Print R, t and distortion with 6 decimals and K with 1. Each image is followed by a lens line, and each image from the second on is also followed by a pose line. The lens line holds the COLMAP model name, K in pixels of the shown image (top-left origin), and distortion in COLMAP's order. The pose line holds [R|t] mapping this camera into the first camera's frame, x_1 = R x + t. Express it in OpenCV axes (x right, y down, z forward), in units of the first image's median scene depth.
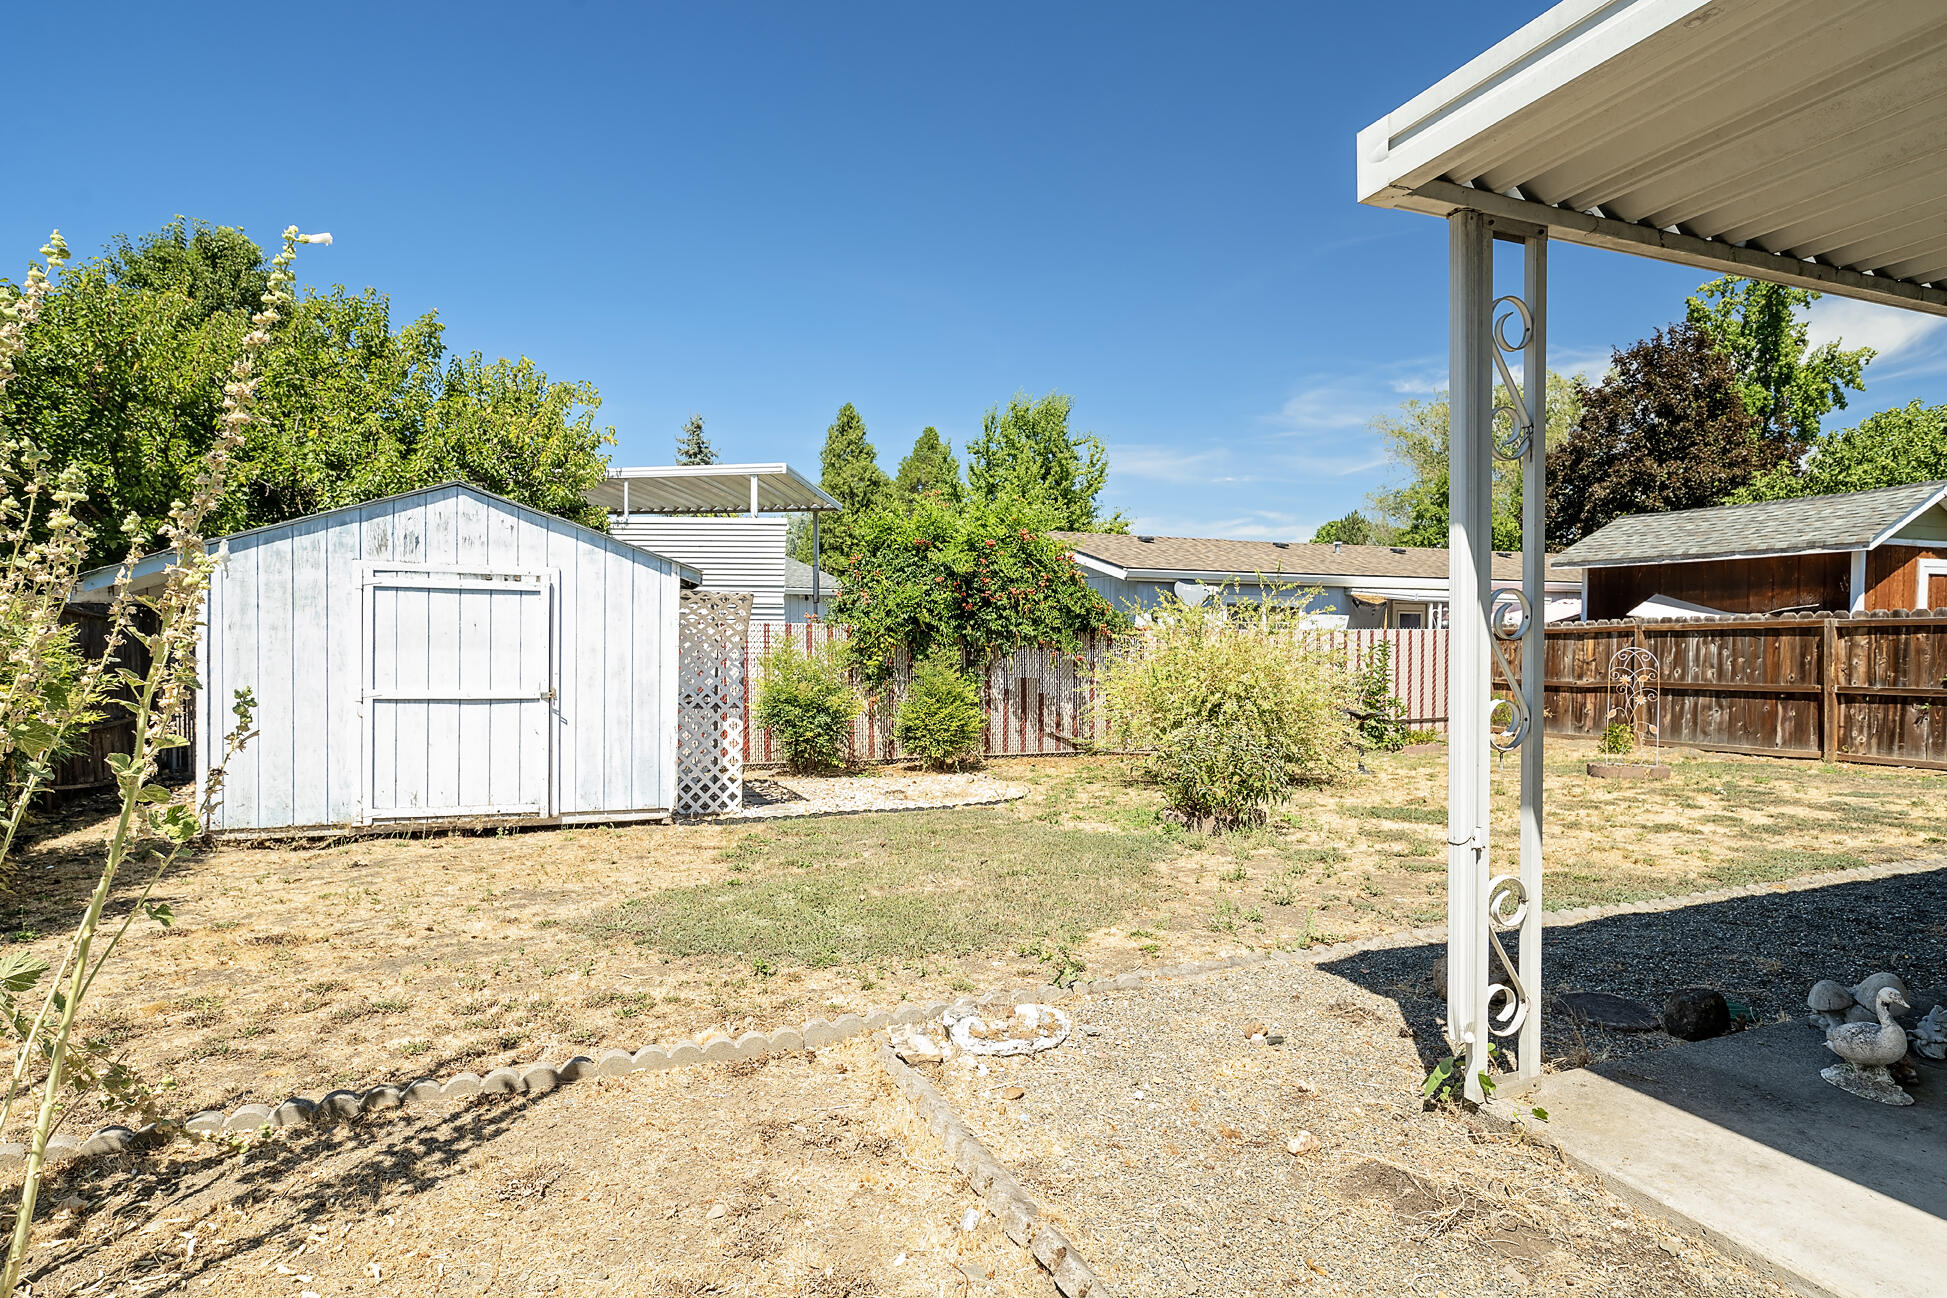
lens RADIAL K [[993.2, 0, 937.4], [0, 993.2, 649.3], [0, 0, 1]] dist [-0.004898, 0.000643]
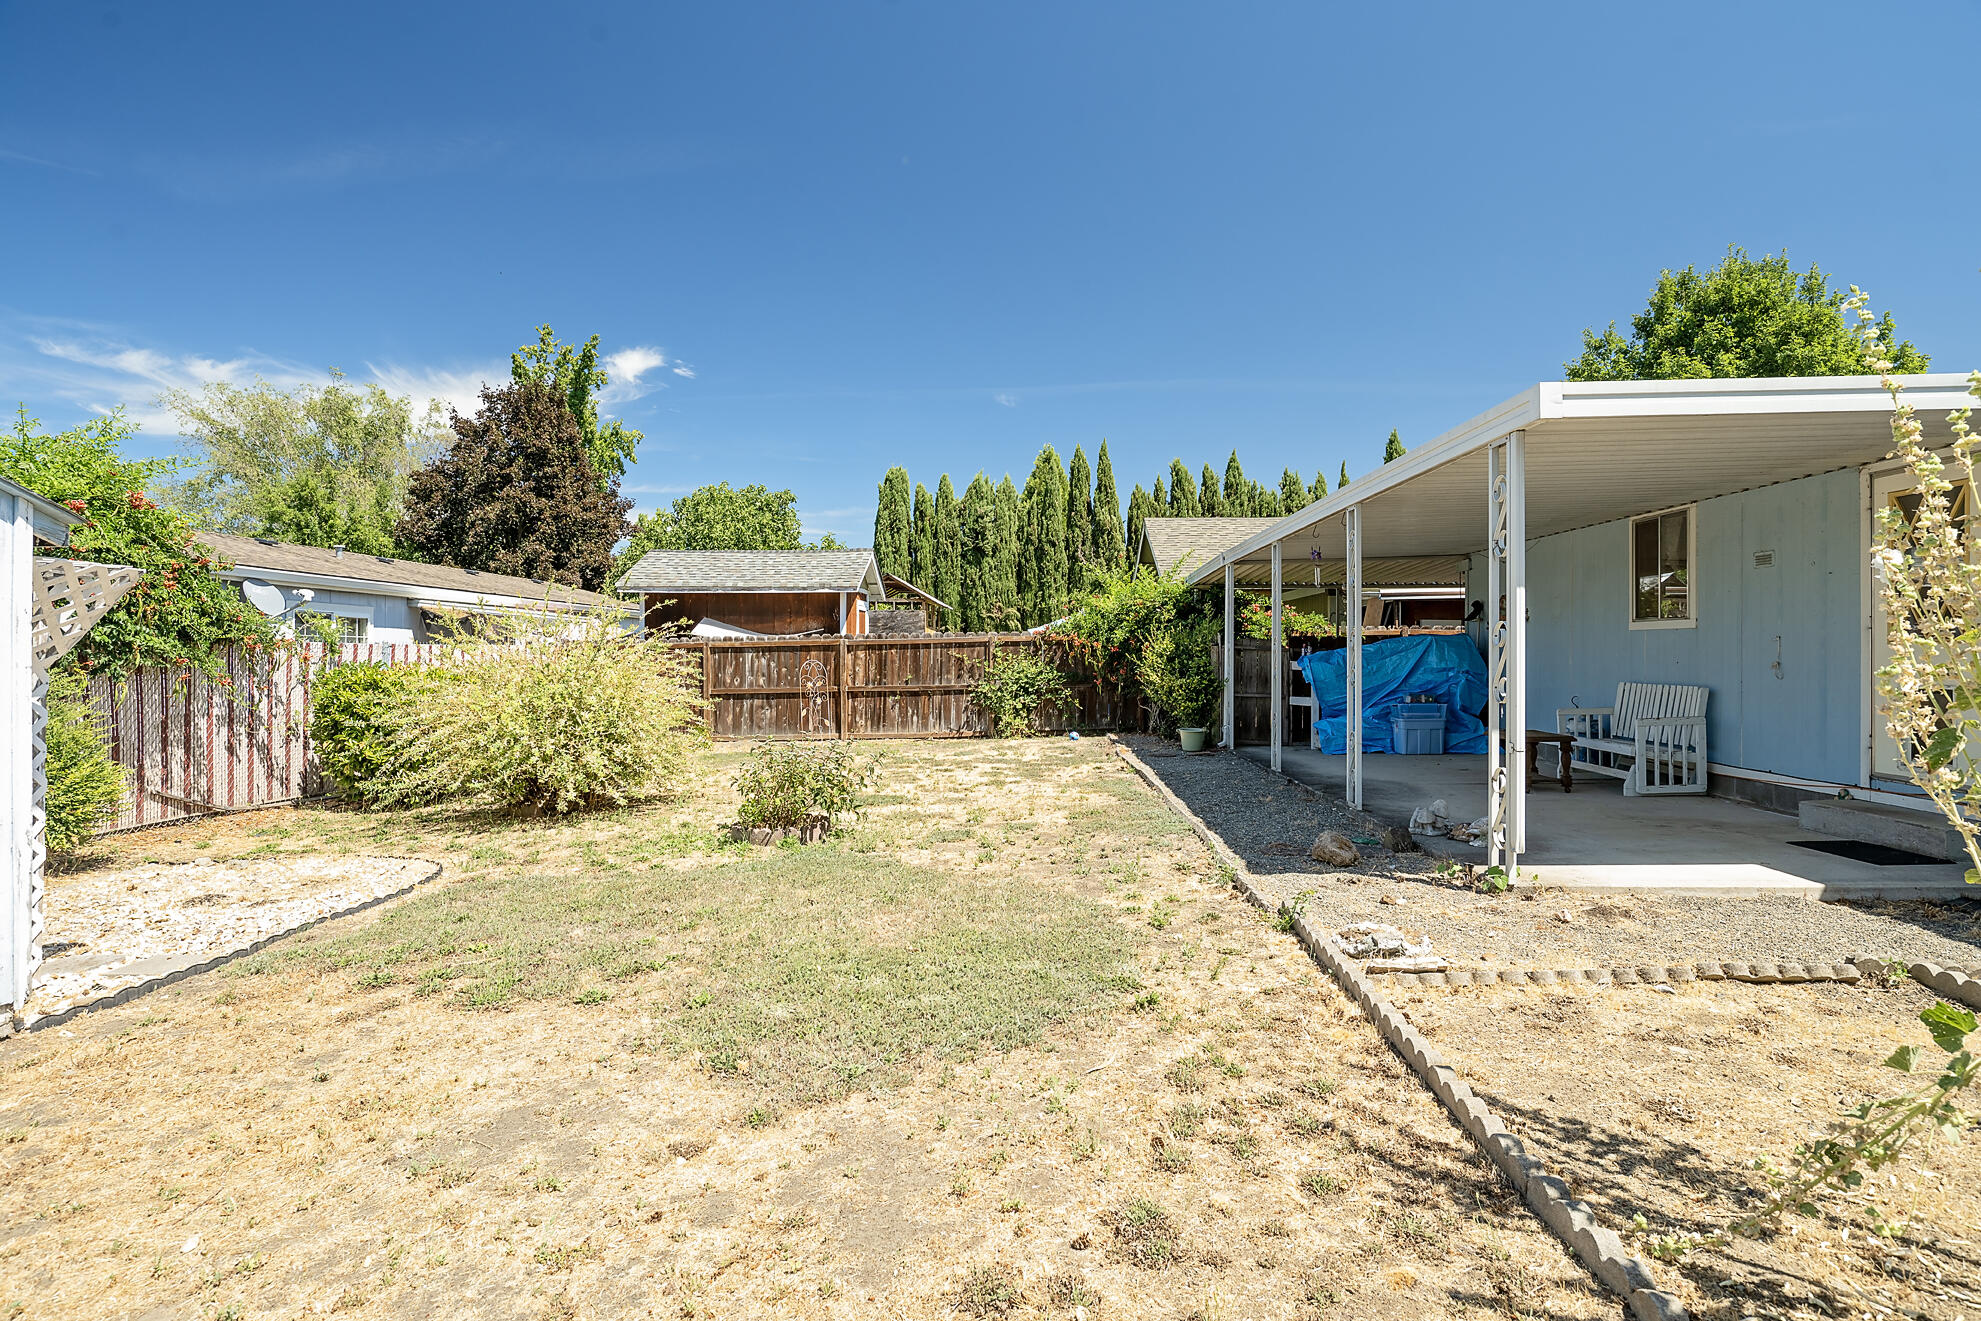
lens RADIAL K [[1011.1, 0, 980.5], [0, 1011.1, 656.9], [0, 0, 1]] dist [-0.013096, 0.001898]
pose [[0.391640, -0.003467, 0.920112, -0.337911], [0.013004, 0.999914, -0.001768, -0.000713], [-0.920027, 0.012658, 0.391651, 0.235828]]
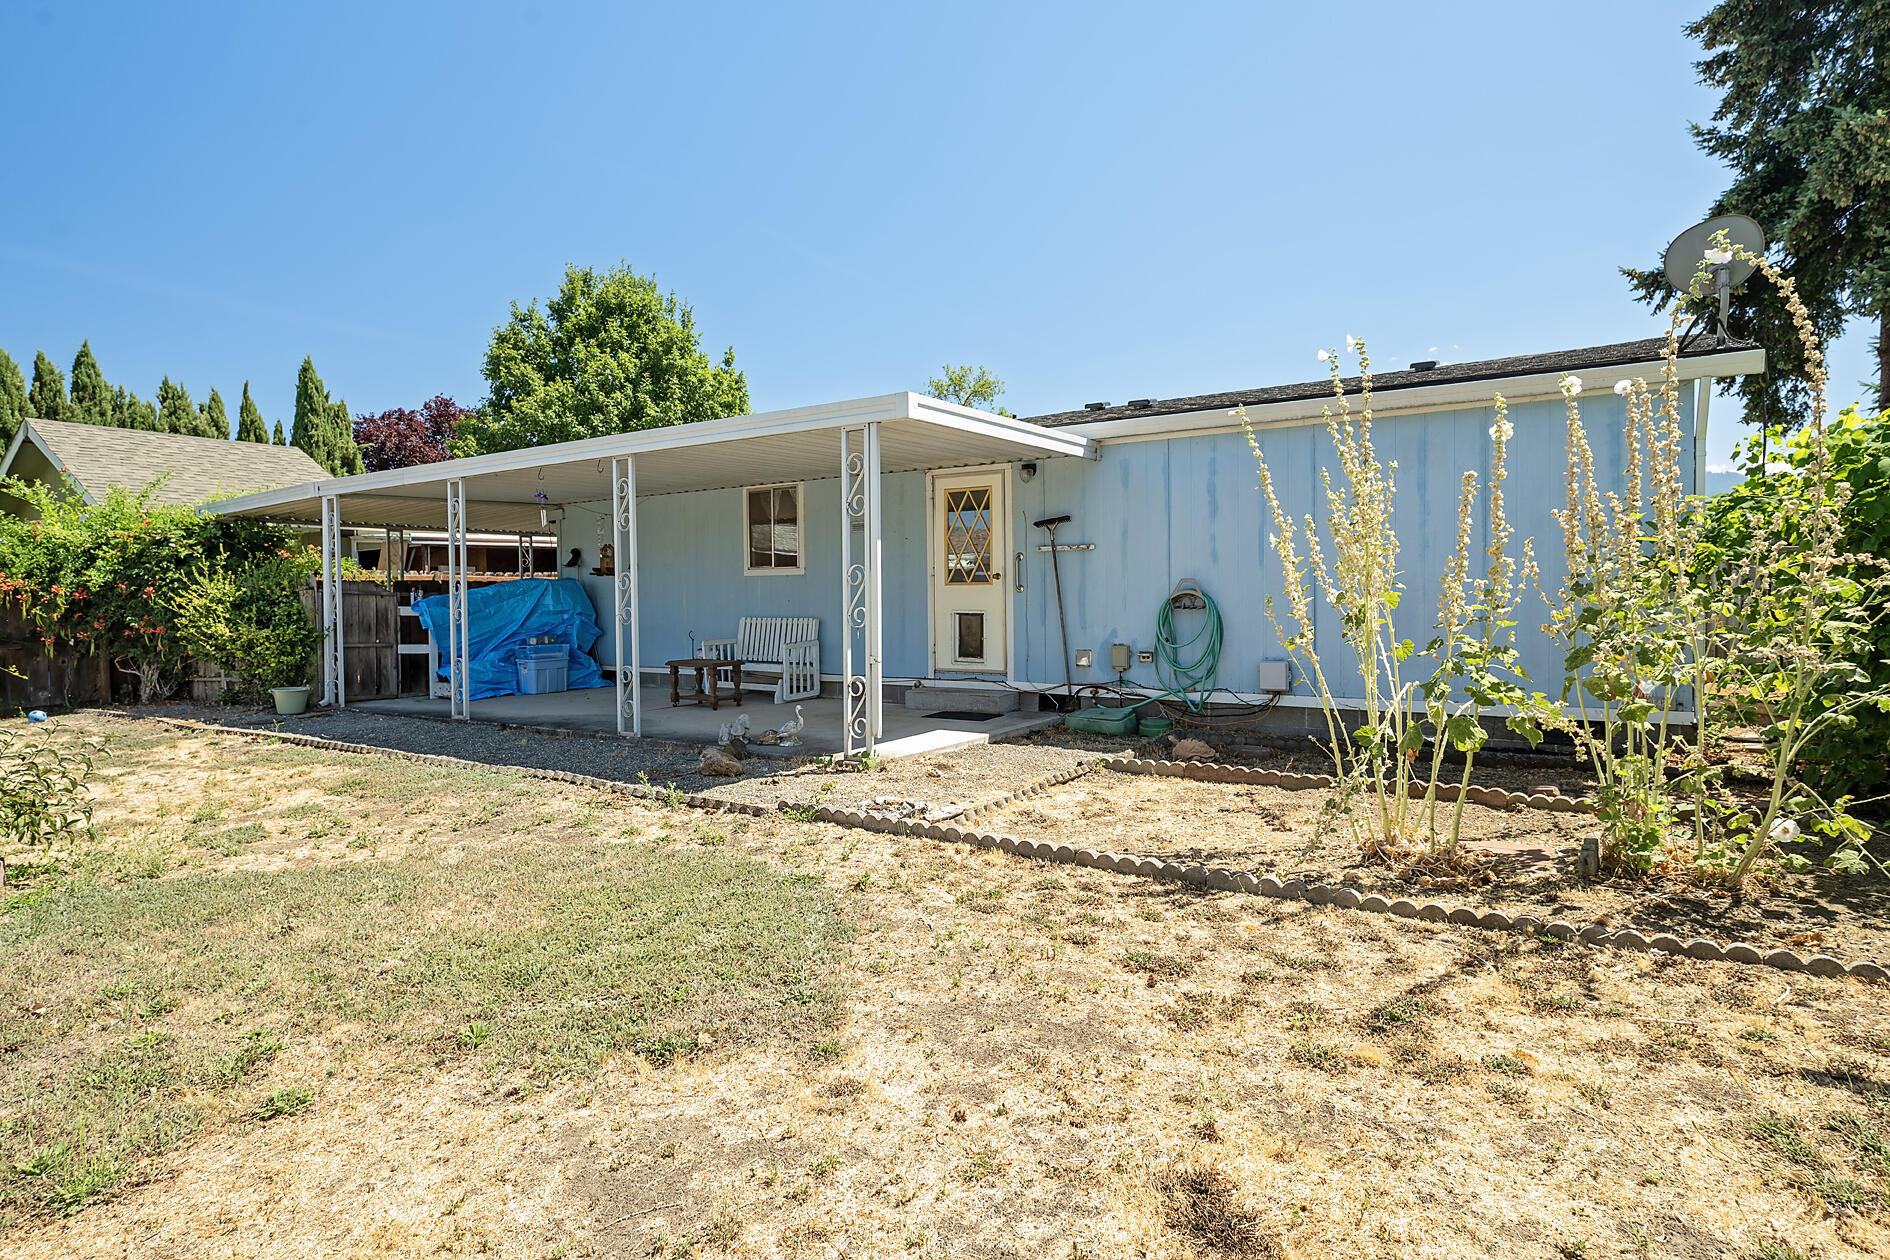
lens RADIAL K [[1009.7, 0, 968.0], [0, 1009.7, 631.2], [0, 0, 1]] dist [-0.017536, 0.000582]
pose [[-0.607509, -0.020097, 0.794058, -0.342188], [0.020387, 0.998956, 0.040880, 0.001423], [-0.794051, 0.041024, -0.606465, 0.479553]]
